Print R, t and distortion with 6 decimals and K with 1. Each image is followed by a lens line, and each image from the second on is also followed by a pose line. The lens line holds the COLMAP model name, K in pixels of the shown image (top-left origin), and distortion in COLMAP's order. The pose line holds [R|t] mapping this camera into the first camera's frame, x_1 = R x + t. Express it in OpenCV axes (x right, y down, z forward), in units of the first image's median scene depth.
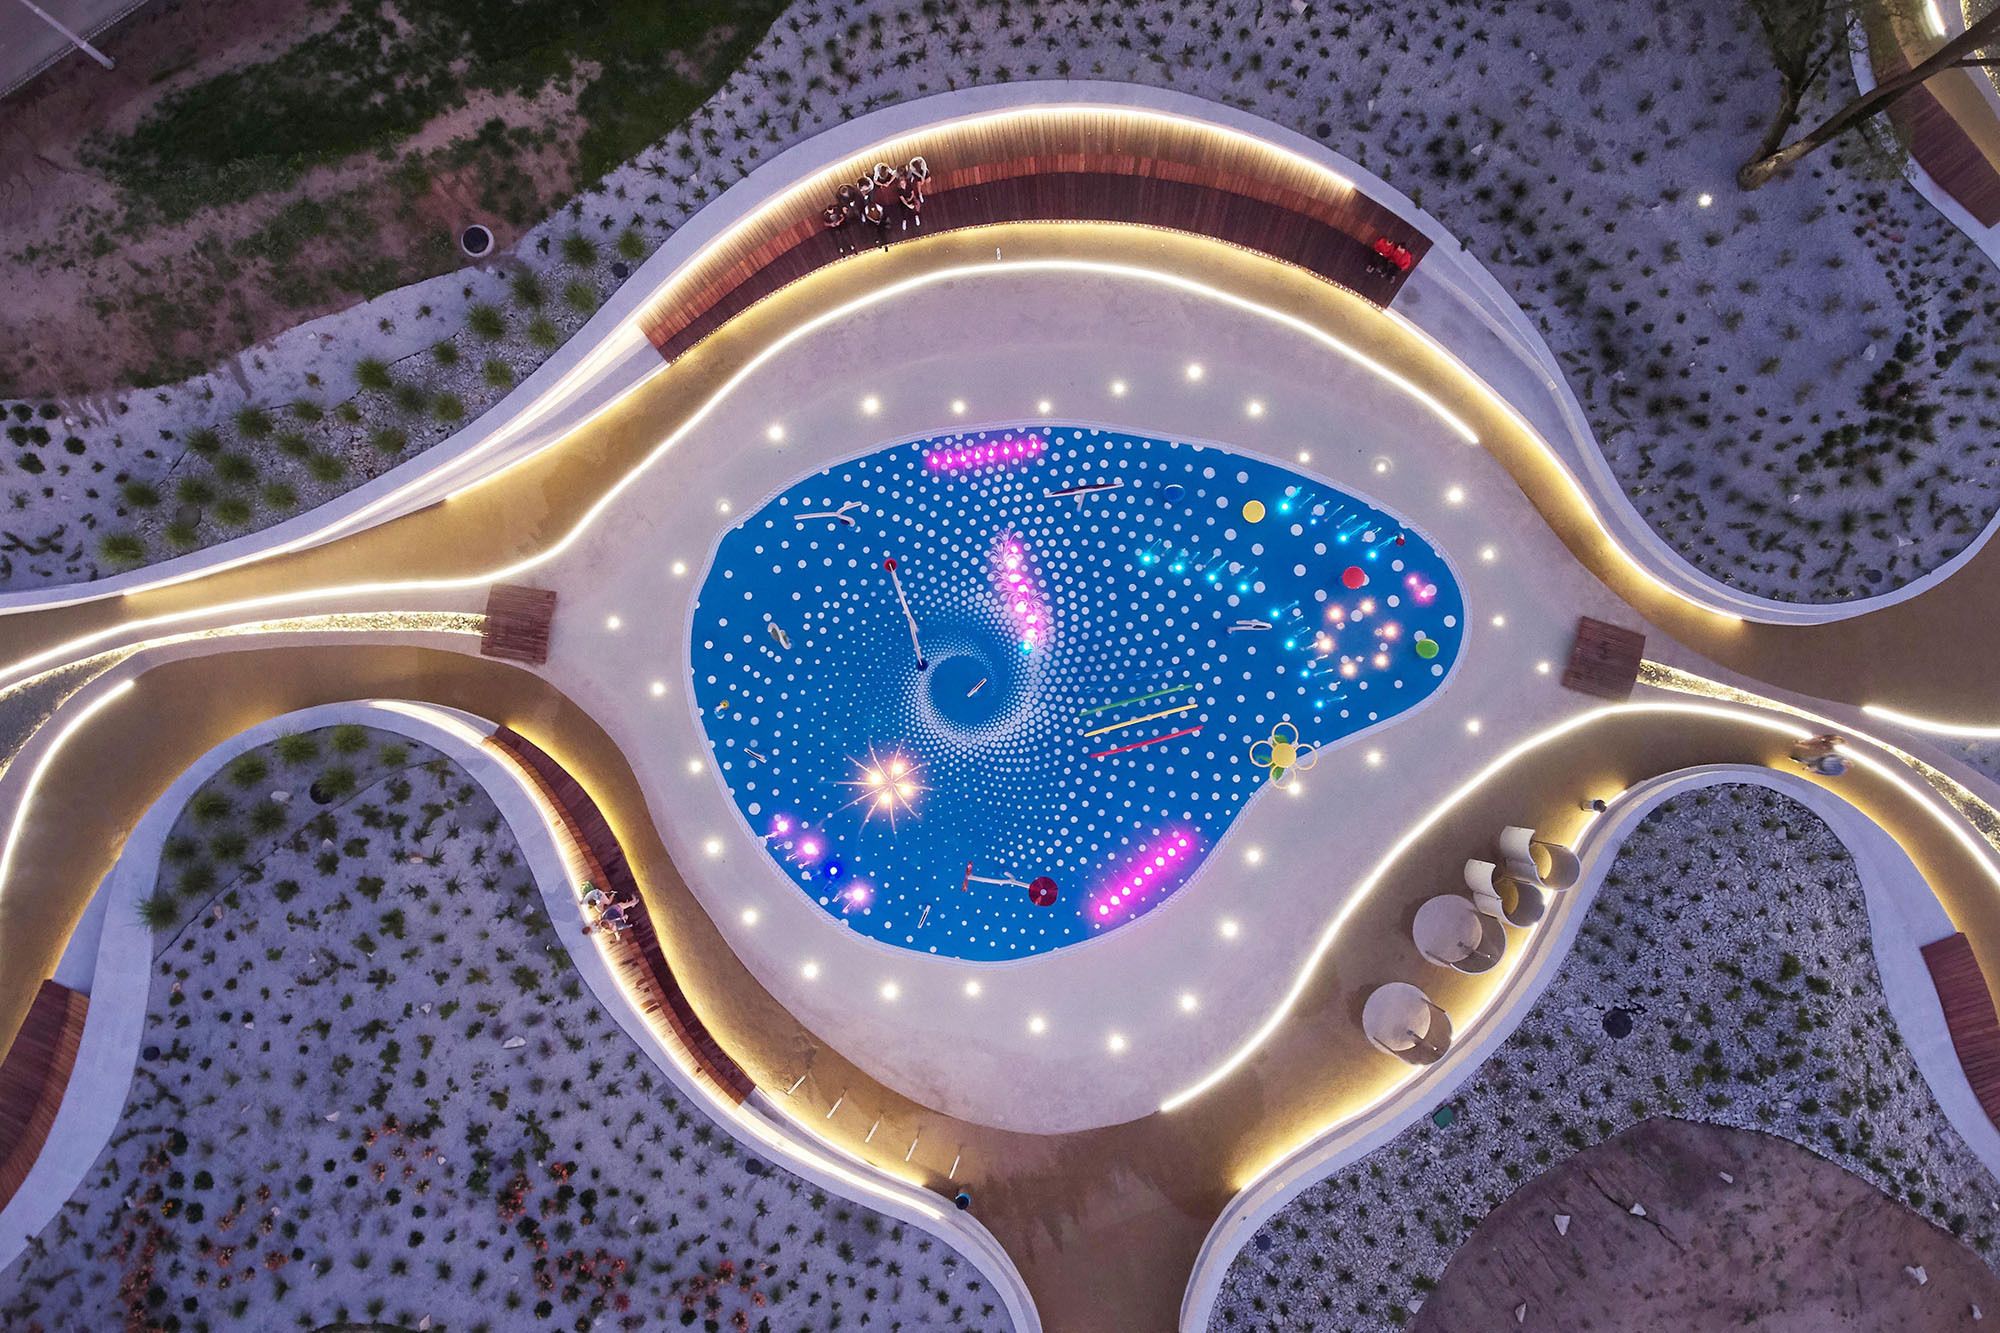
lens RADIAL K [[1178.8, 0, 997.1], [0, 1178.8, 680.6], [0, 0, 1]] dist [-0.002586, -0.000503]
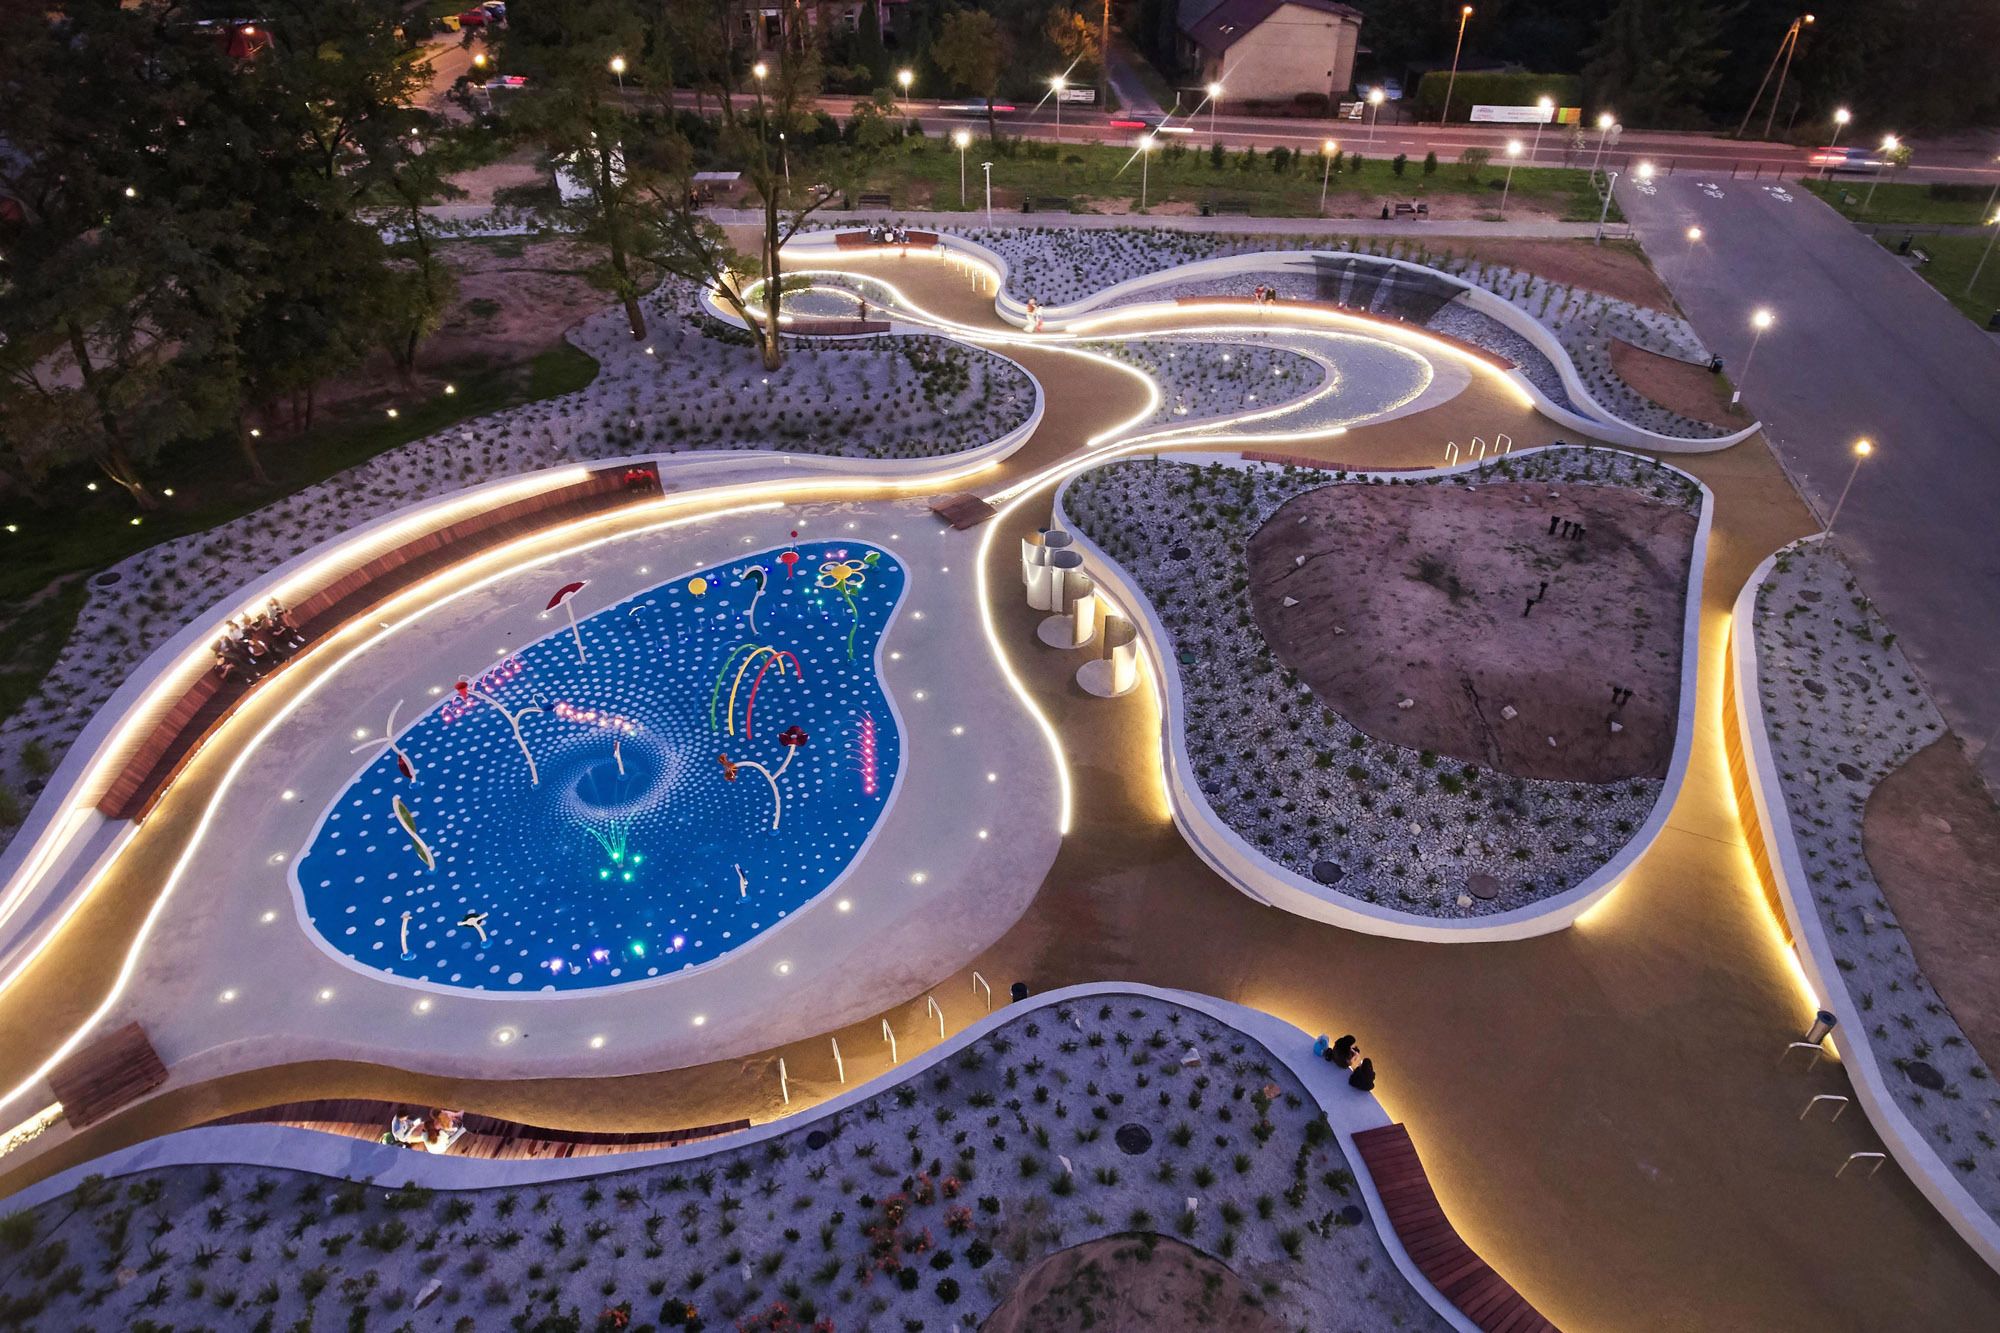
lens RADIAL K [[1178.8, 0, 1003.5], [0, 1178.8, 666.2], [0, 0, 1]] dist [-0.002586, -0.000503]
pose [[0.564706, -0.493745, 0.661304, -0.465758], [0.823772, 0.385834, -0.415369, 0.675388], [-0.050067, 0.779325, 0.624616, 0.286113]]
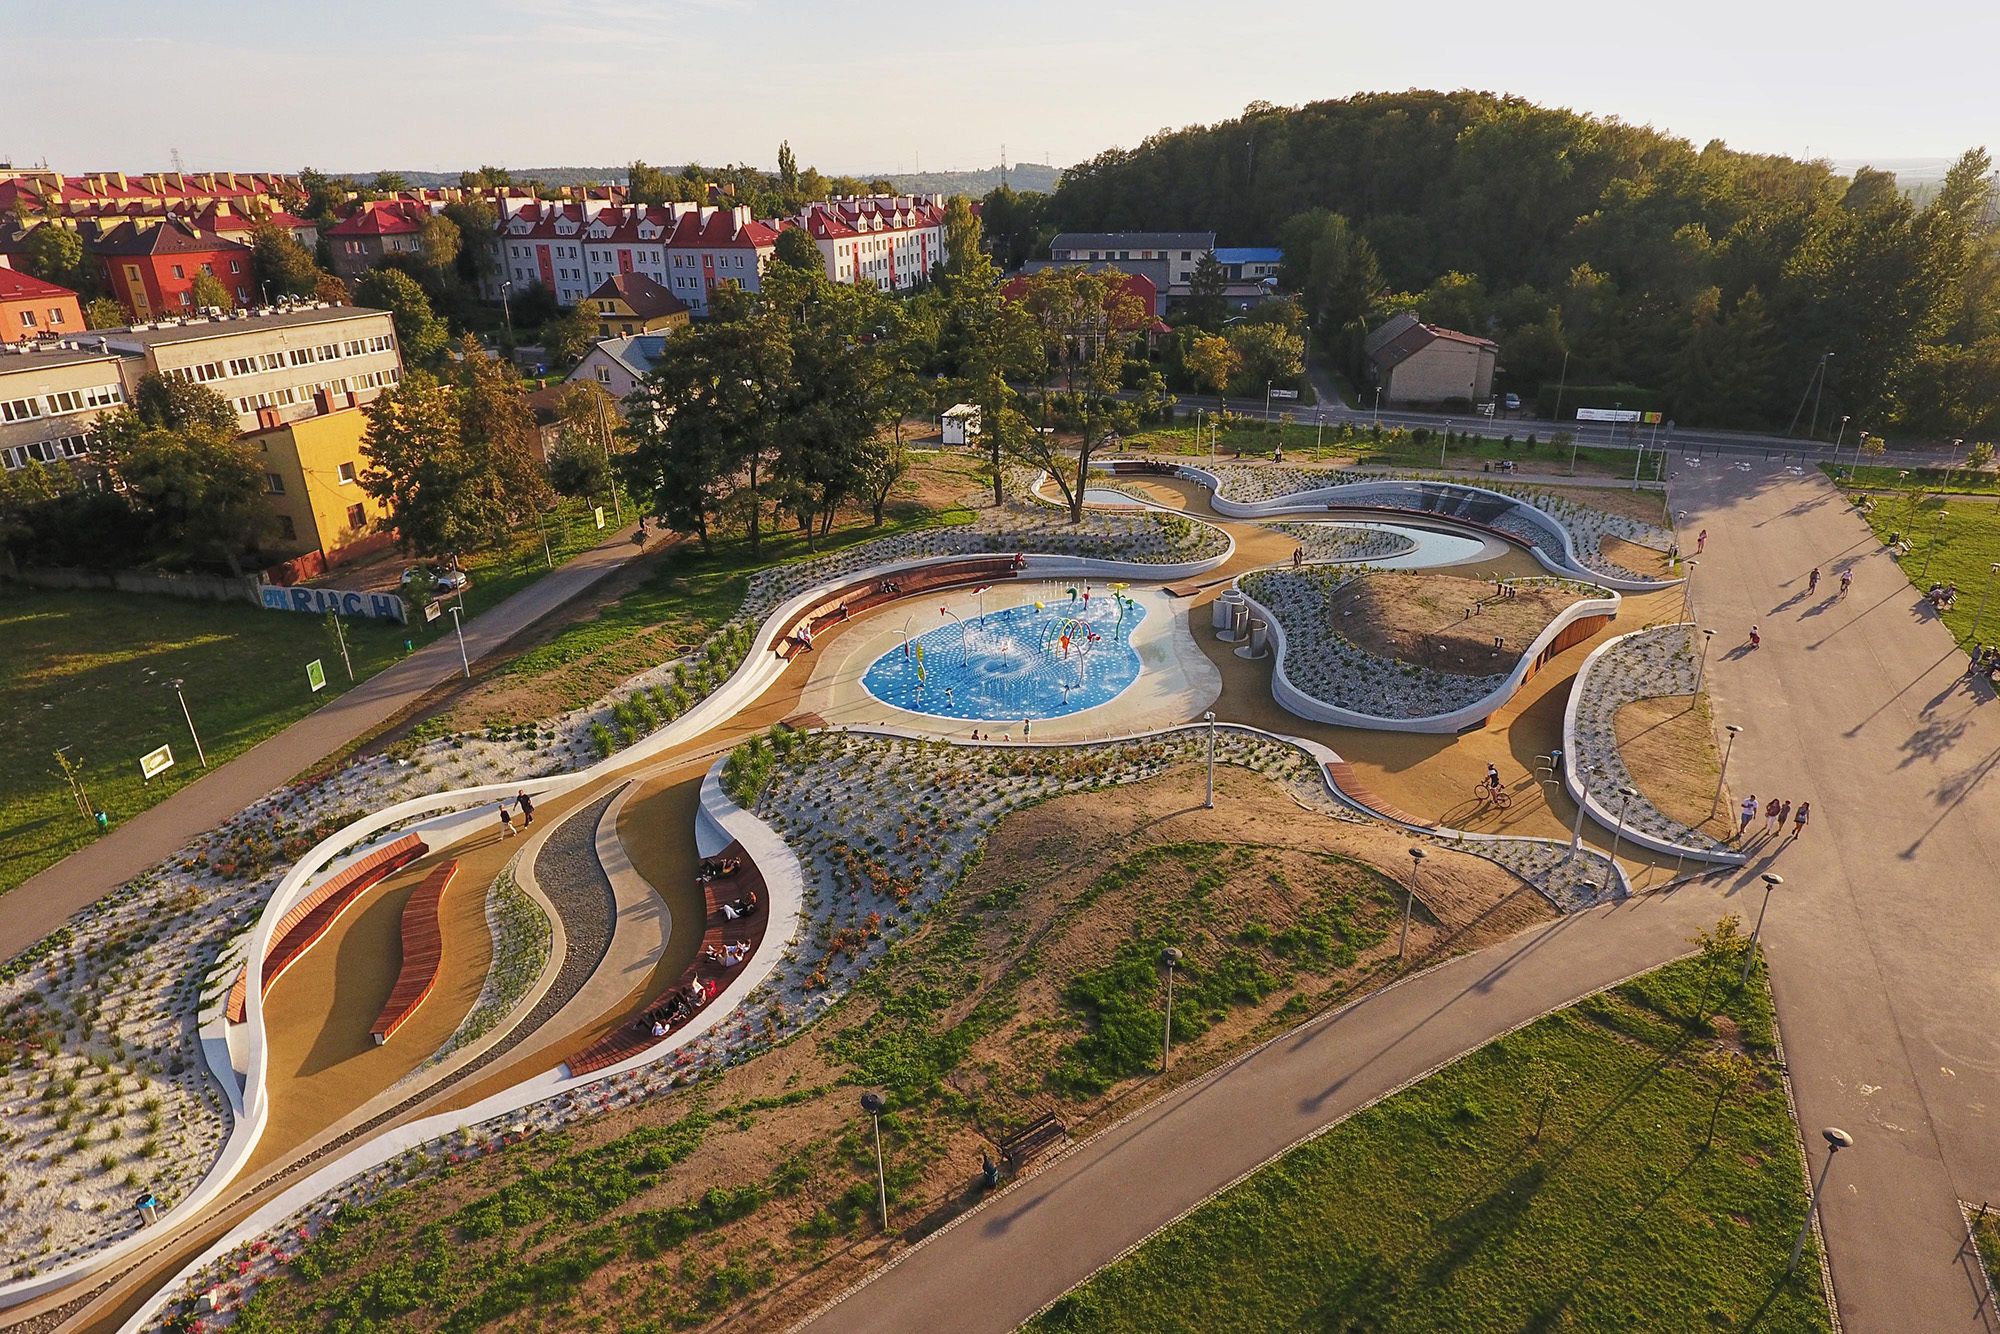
lens RADIAL K [[1178.8, 0, 1000.1], [0, 1178.8, 673.3], [0, 0, 1]] dist [-0.002586, -0.000503]
pose [[0.721144, -0.278676, 0.634264, -1.383089], [0.691936, 0.335056, -0.639501, 1.373600], [-0.034300, 0.900043, 0.434450, 0.108962]]
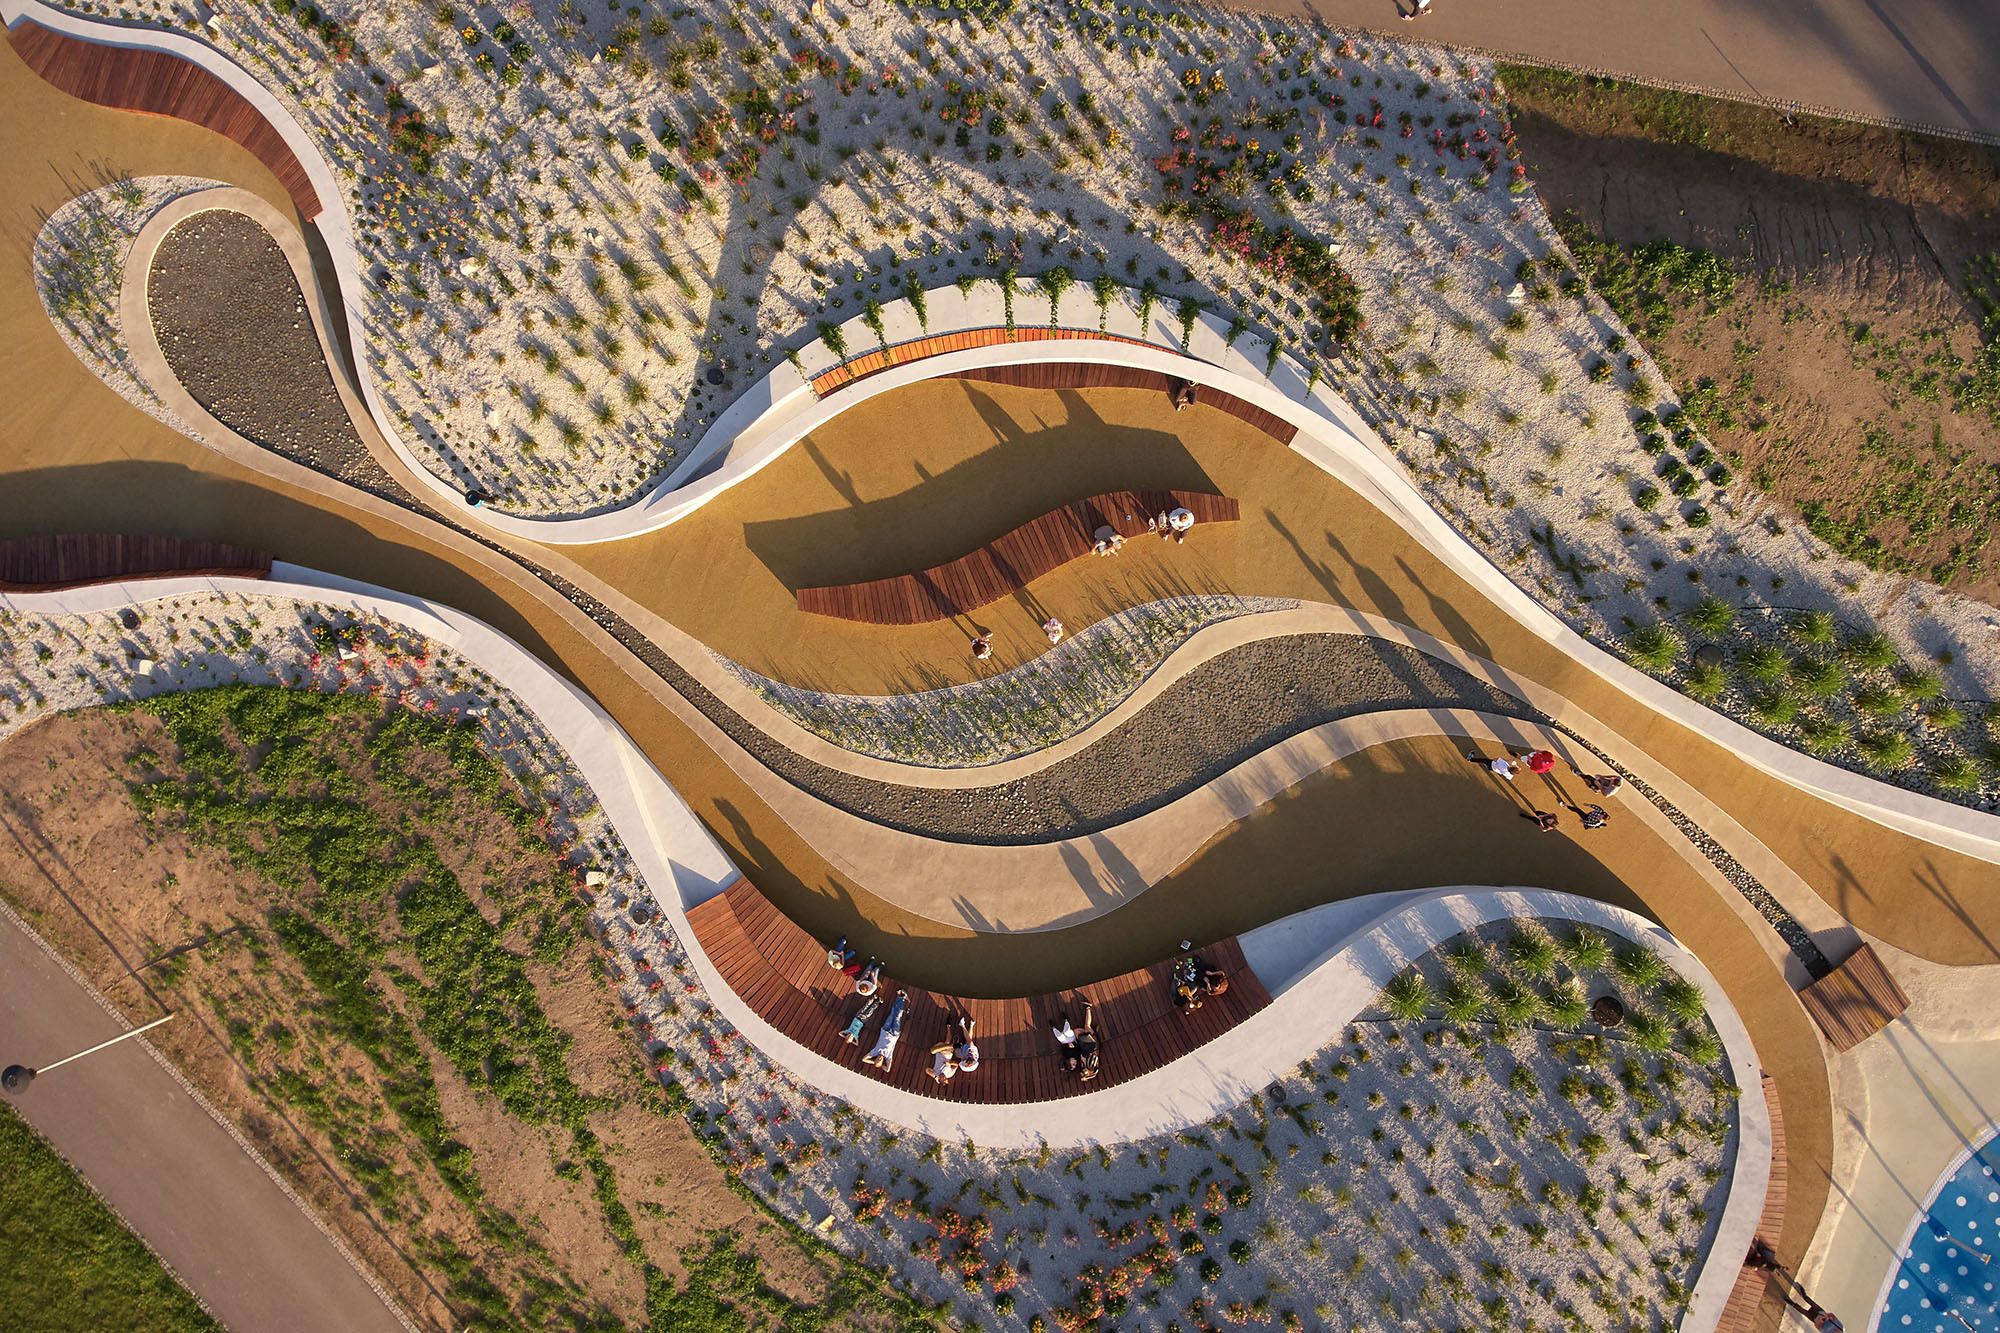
lens RADIAL K [[1178.8, 0, 1009.2], [0, 1178.8, 671.5], [0, 0, 1]] dist [-0.002586, -0.000503]
pose [[0.699413, 0.714594, -0.013329, -1.026320], [-0.711625, 0.697998, 0.079934, 0.160781], [0.066424, -0.046421, 0.996711, 0.113467]]
